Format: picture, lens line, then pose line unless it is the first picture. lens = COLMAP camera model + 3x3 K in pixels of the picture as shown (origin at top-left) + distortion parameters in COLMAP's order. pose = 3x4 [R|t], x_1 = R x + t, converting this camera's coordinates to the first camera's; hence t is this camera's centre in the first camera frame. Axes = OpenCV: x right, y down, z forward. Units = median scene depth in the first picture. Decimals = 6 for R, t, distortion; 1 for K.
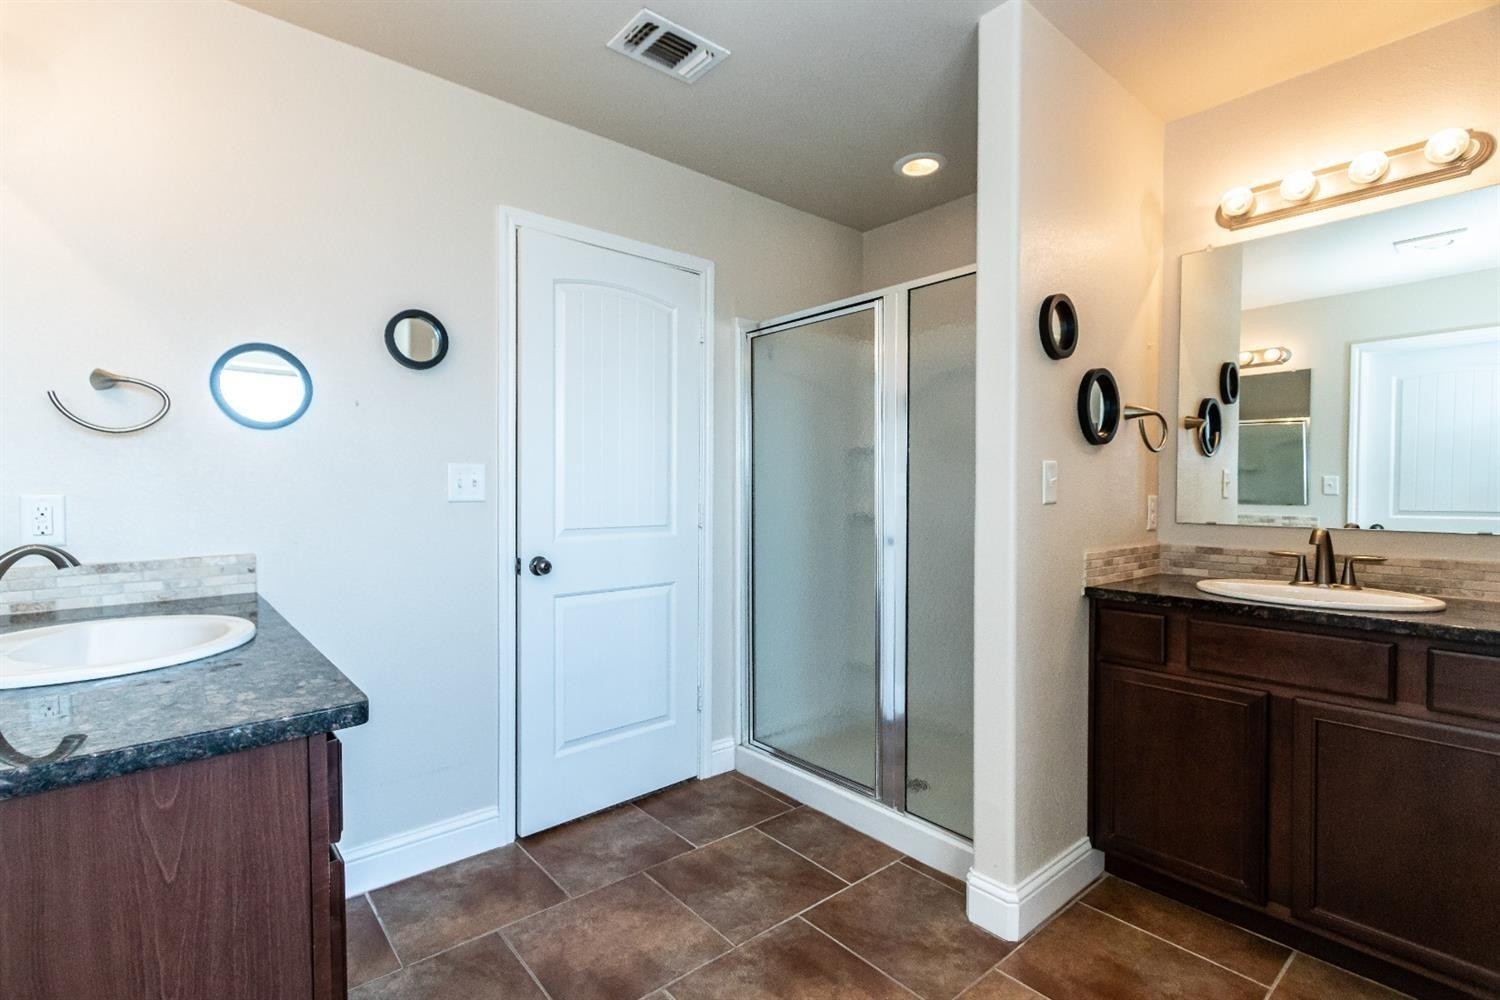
lens RADIAL K [[688.3, 0, 719.1], [0, 688.3, 501.9], [0, 0, 1]] dist [0.000572, 0.000295]
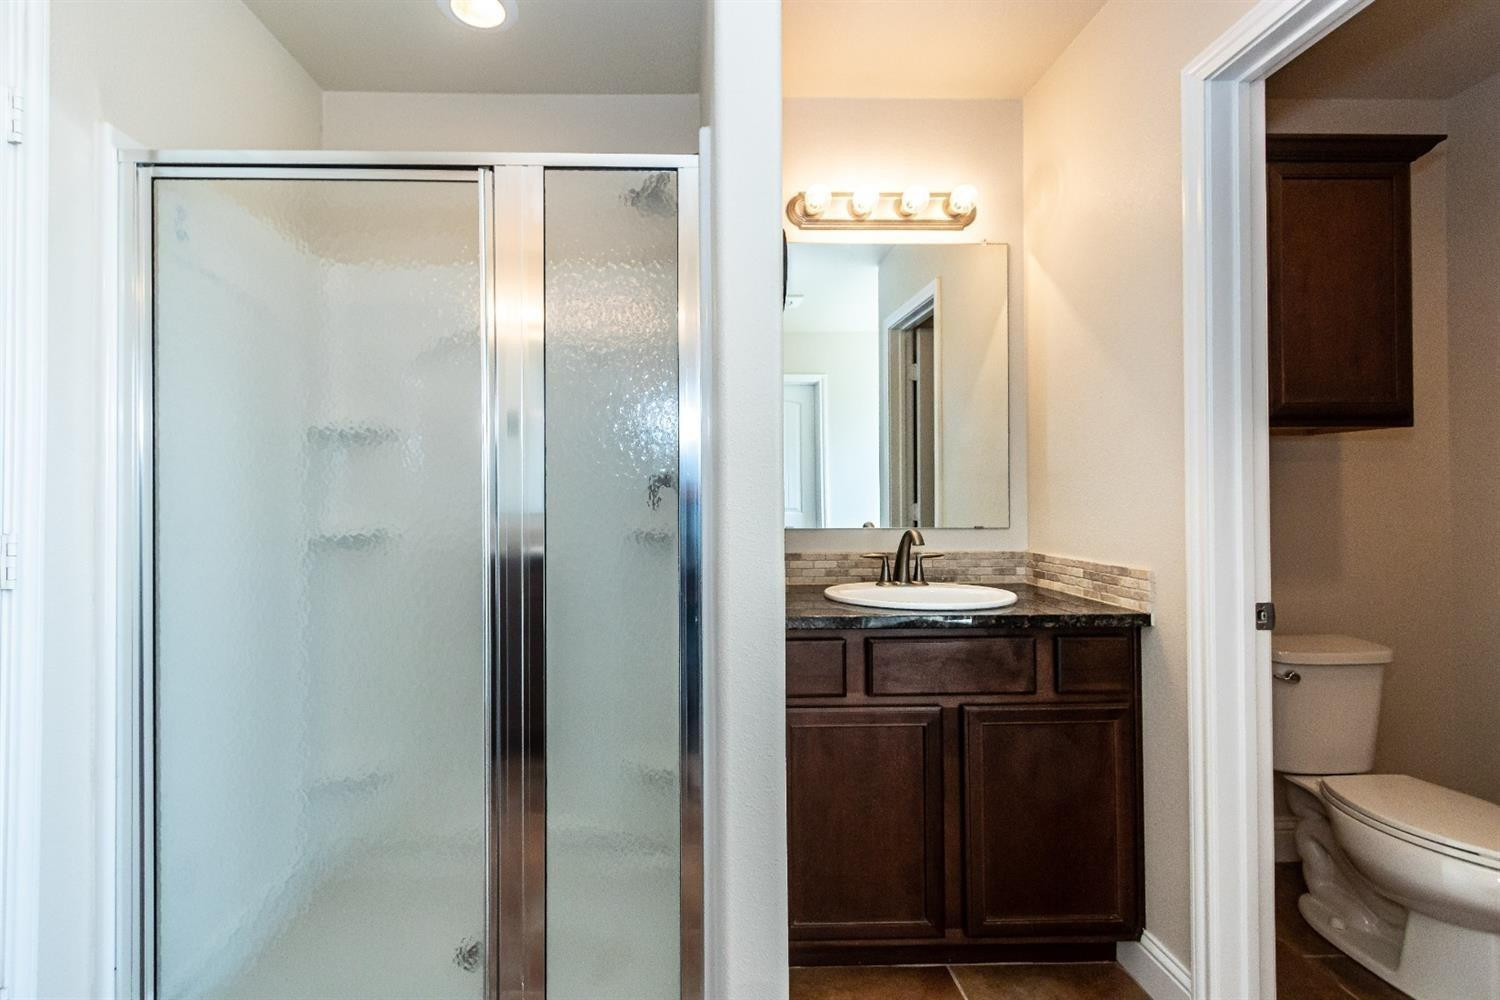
lens RADIAL K [[718.3, 0, 747.0], [0, 718.3, 485.1], [0, 0, 1]] dist [0.003401, 0.000489]
pose [[0.615842, 0.006102, 0.787846, -0.126927], [0.019056, 0.999562, -0.022637, -0.008100], [-0.787639, 0.028954, 0.615456, 0.518905]]
